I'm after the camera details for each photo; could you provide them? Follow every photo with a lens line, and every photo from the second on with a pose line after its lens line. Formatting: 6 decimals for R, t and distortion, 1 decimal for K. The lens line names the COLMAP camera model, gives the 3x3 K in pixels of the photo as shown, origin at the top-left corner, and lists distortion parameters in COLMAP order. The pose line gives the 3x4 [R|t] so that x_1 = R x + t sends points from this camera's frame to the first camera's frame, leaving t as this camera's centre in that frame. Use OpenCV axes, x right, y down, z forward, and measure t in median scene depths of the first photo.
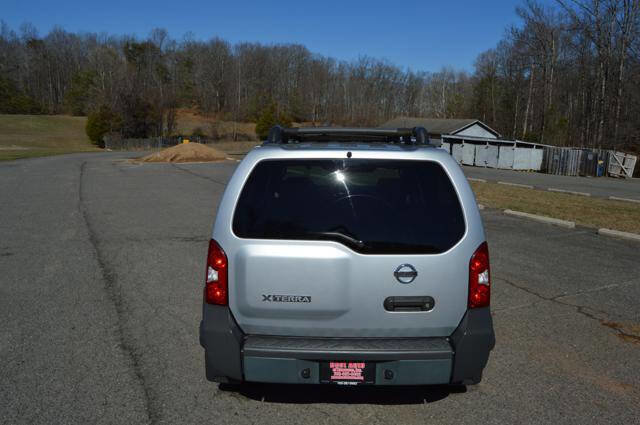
lens RADIAL K [[510.0, 0, 330.2], [0, 510.0, 214.7], [0, 0, 1]] dist [-0.096027, 0.040968]
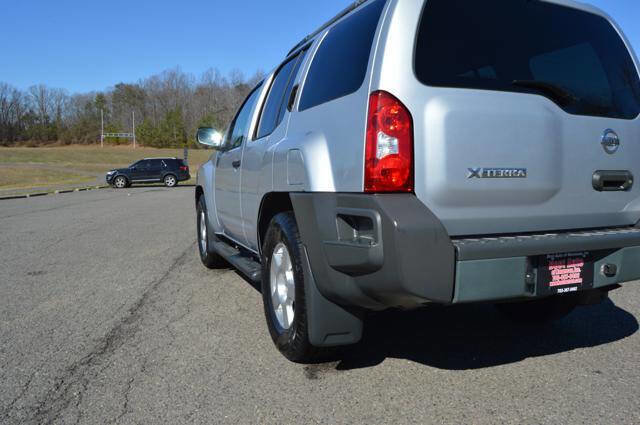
lens RADIAL K [[510.0, 0, 325.6], [0, 510.0, 206.5], [0, 0, 1]] dist [-0.096027, 0.040968]
pose [[0.932153, 0.017839, -0.361625, -0.006521], [-0.049514, 0.995683, -0.078514, 0.002490], [0.358663, 0.091092, 0.929012, 0.044911]]
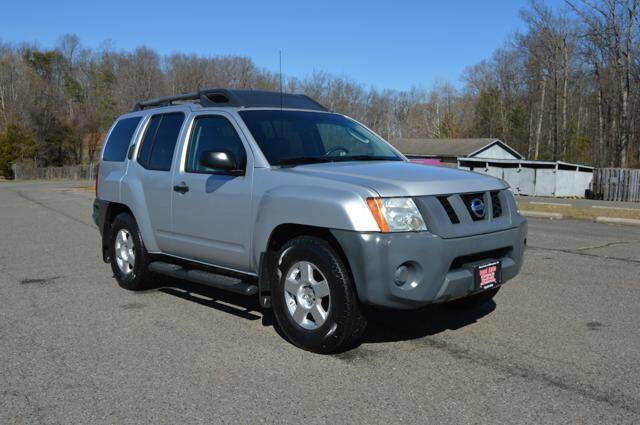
lens RADIAL K [[616.0, 0, 332.0], [0, 616.0, 207.2], [0, 0, 1]] dist [-0.061357, 0.000000]
pose [[0.994713, -0.015004, 0.101593, -0.042823], [0.024184, 0.995672, -0.089740, 0.003295], [-0.099806, 0.091723, 0.990770, 0.023930]]
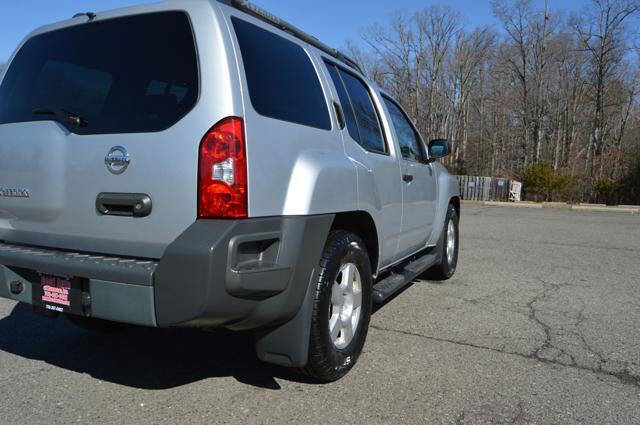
lens RADIAL K [[510.0, 0, 331.3], [0, 510.0, 209.2], [0, 0, 1]] dist [-0.096027, 0.040968]
pose [[0.868878, -0.028822, 0.494186, -0.138433], [0.070438, 0.995344, -0.065794, -0.003837], [-0.489989, 0.091977, 0.866863, 0.078493]]
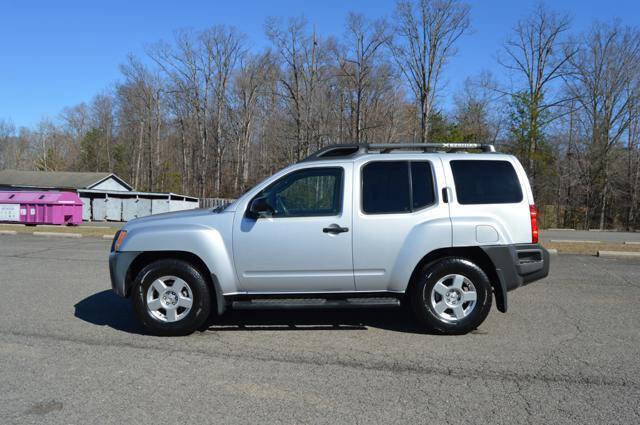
lens RADIAL K [[510.0, 0, 327.7], [0, 510.0, 205.8], [0, 0, 1]] dist [-0.096027, 0.040968]
pose [[0.676798, -0.022217, 0.735833, -0.067808], [0.119761, 0.989552, -0.080276, -0.002067], [-0.726362, 0.142455, 0.672388, 0.043967]]
